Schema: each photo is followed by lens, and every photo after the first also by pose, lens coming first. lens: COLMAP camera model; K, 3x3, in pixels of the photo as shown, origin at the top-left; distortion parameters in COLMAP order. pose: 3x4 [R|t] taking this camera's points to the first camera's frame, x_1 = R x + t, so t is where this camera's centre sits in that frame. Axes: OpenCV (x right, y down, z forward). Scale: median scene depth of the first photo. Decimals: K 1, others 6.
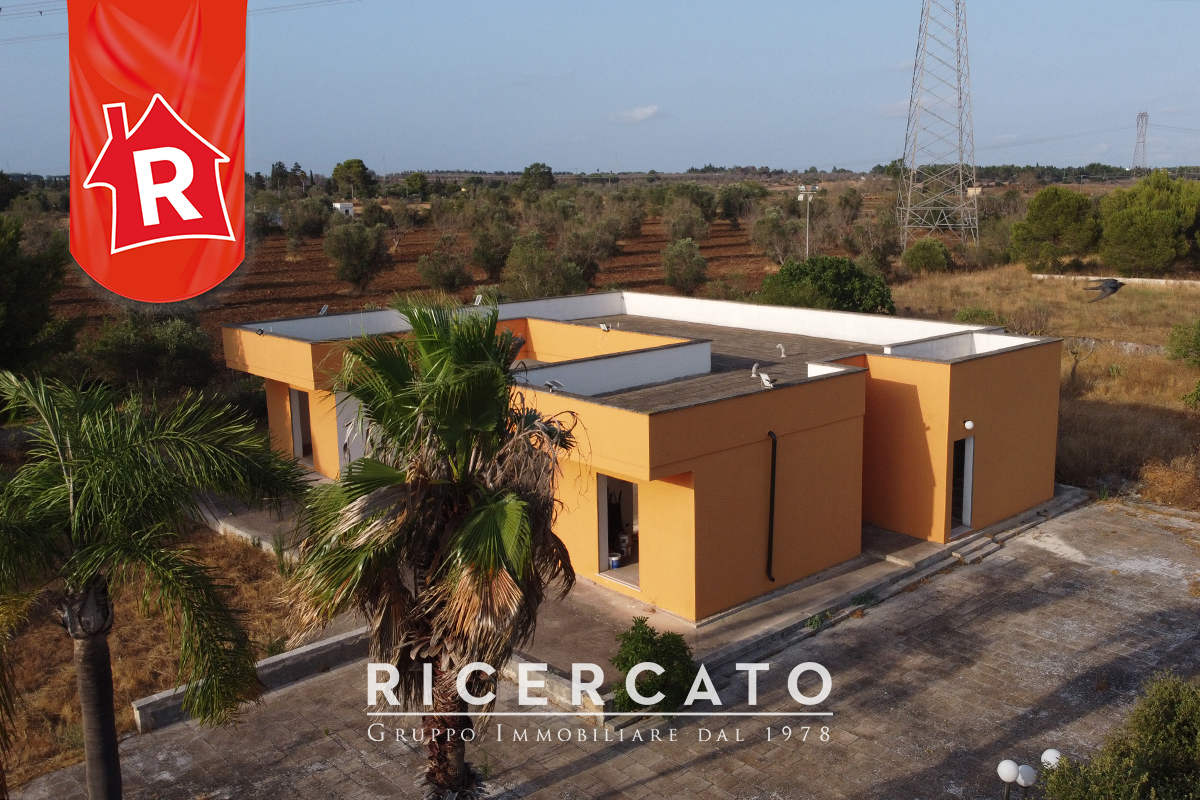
lens RADIAL K [[1079.5, 0, 693.1], [0, 1079.5, 399.3], [0, 0, 1]] dist [-0.004130, -0.001663]
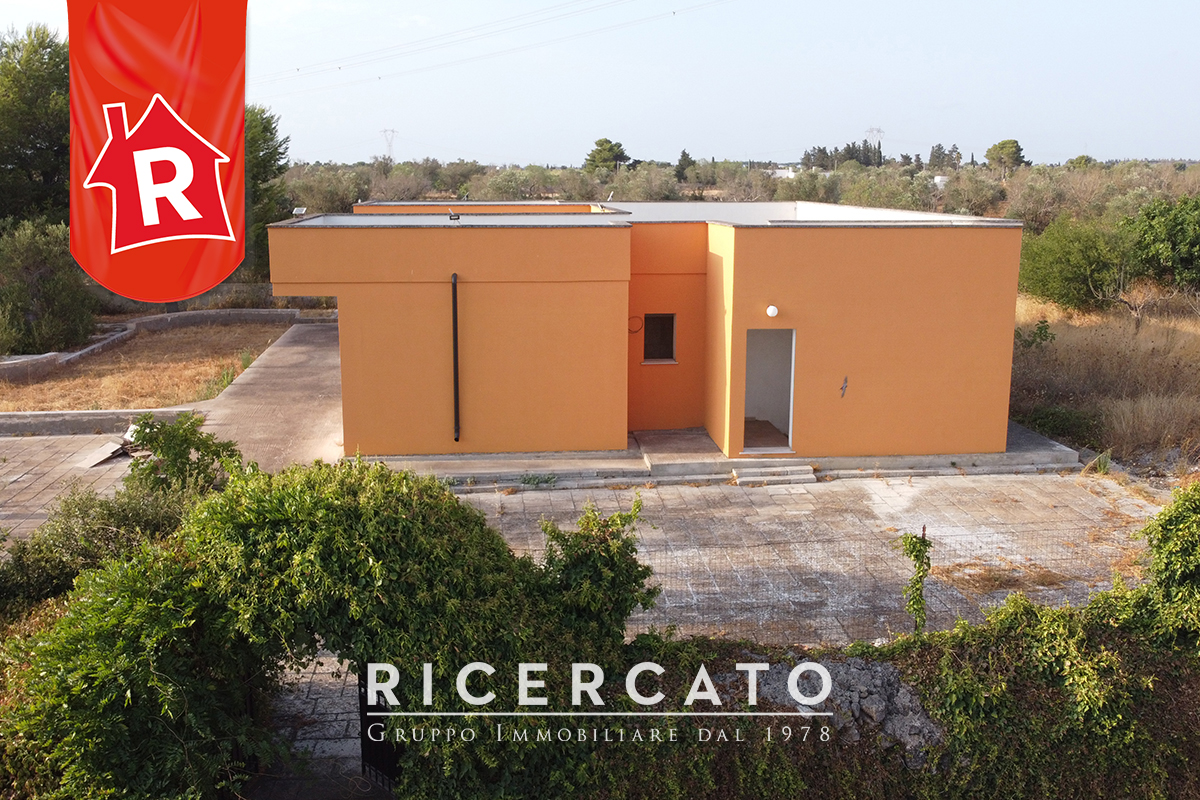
lens RADIAL K [[1080.8, 0, 600.0], [0, 1080.8, 400.0], [0, 0, 1]] dist [0.000458, -0.014706]
pose [[0.774995, 0.137280, -0.616877, 0.649247], [-0.130445, 0.989850, 0.056401, 0.059441], [0.618359, 0.036758, 0.785036, 0.314493]]
